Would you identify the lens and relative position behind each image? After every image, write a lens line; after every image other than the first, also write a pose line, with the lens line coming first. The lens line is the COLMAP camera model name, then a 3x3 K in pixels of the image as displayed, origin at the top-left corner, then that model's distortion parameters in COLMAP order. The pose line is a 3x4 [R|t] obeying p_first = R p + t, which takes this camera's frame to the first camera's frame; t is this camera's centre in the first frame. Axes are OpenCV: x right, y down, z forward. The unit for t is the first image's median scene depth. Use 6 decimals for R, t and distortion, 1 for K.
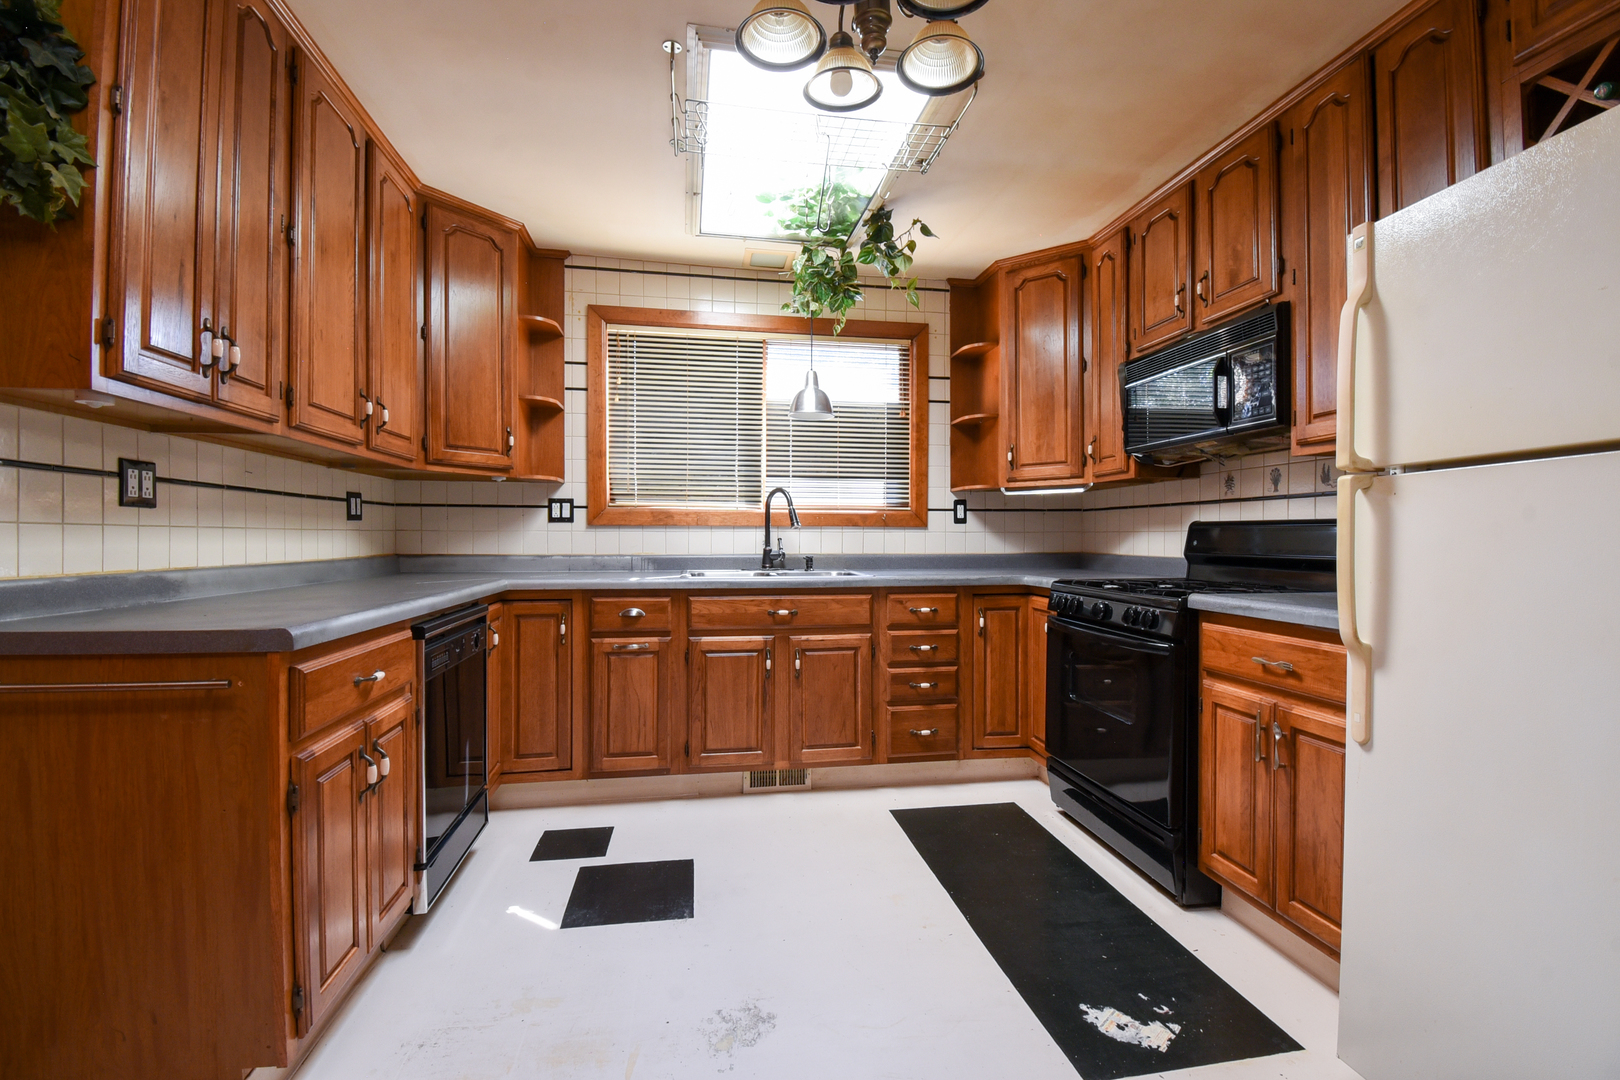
lens RADIAL K [[708.6, 0, 809.7], [0, 708.6, 542.2], [0, 0, 1]] dist [0.021736, -0.027380]
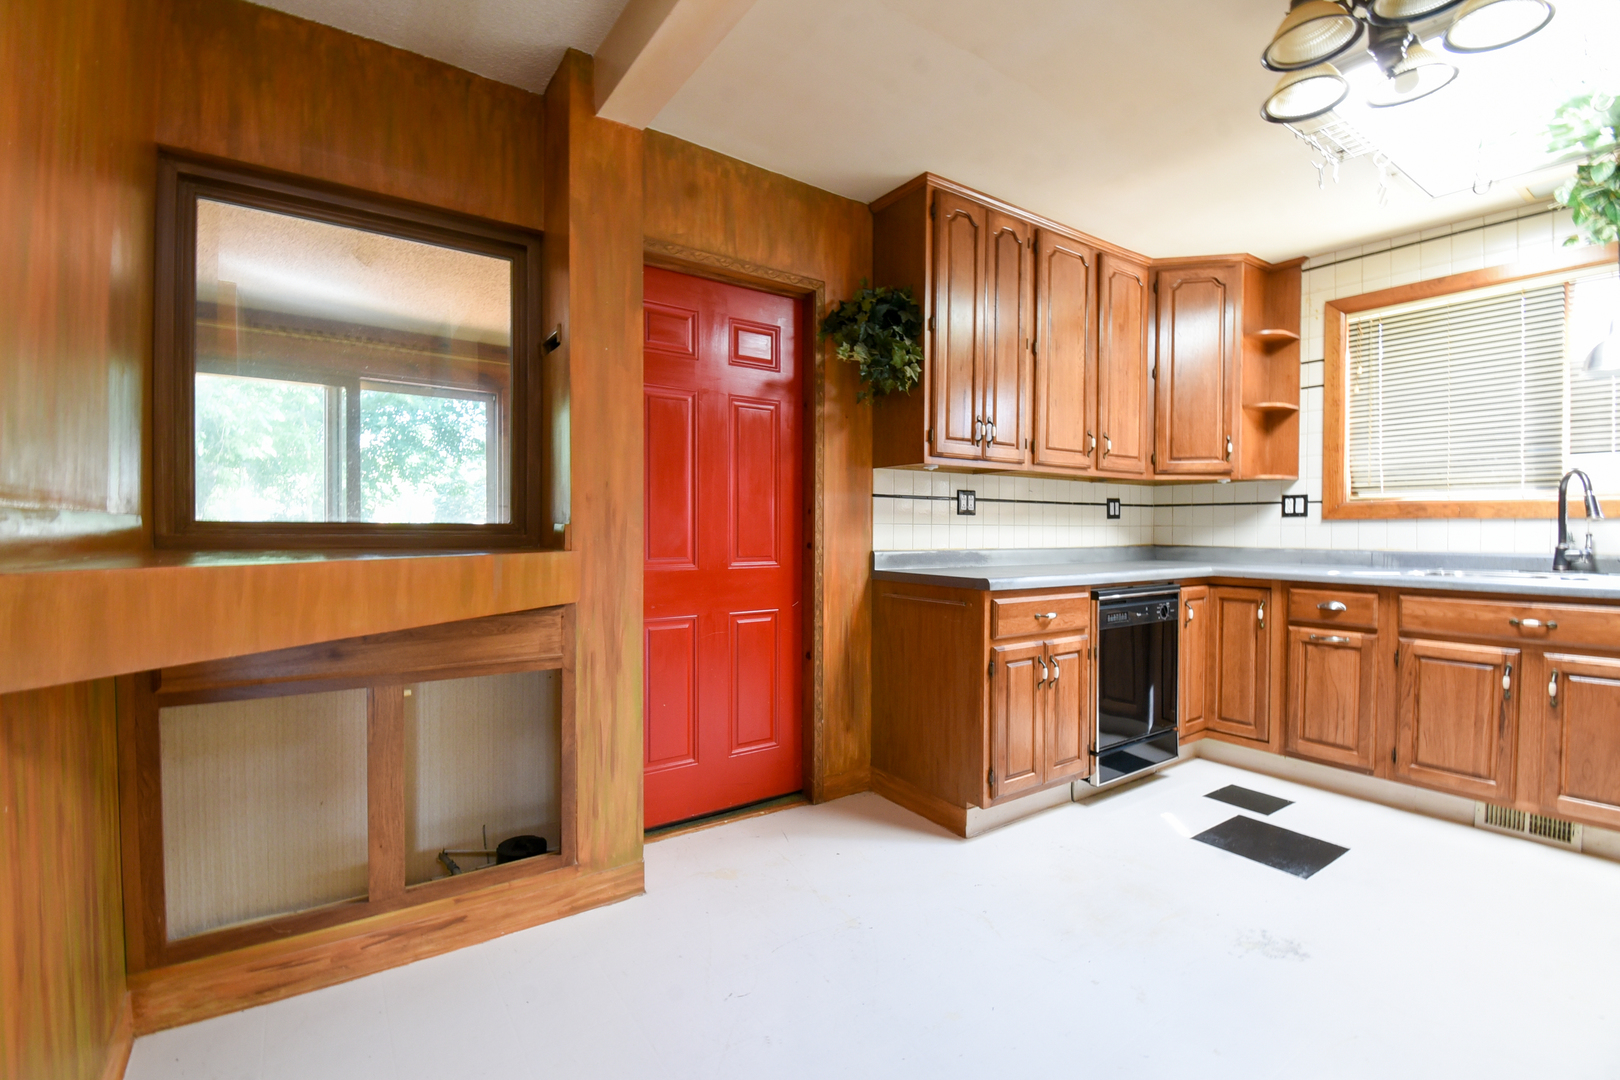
lens RADIAL K [[708.6, 0, 809.7], [0, 708.6, 542.2], [0, 0, 1]] dist [0.021736, -0.027380]
pose [[0.424284, 0.015810, -0.905391, 0.349689], [-0.008153, 0.999874, 0.013639, 0.000338], [0.905492, 0.001595, 0.424360, -0.109207]]
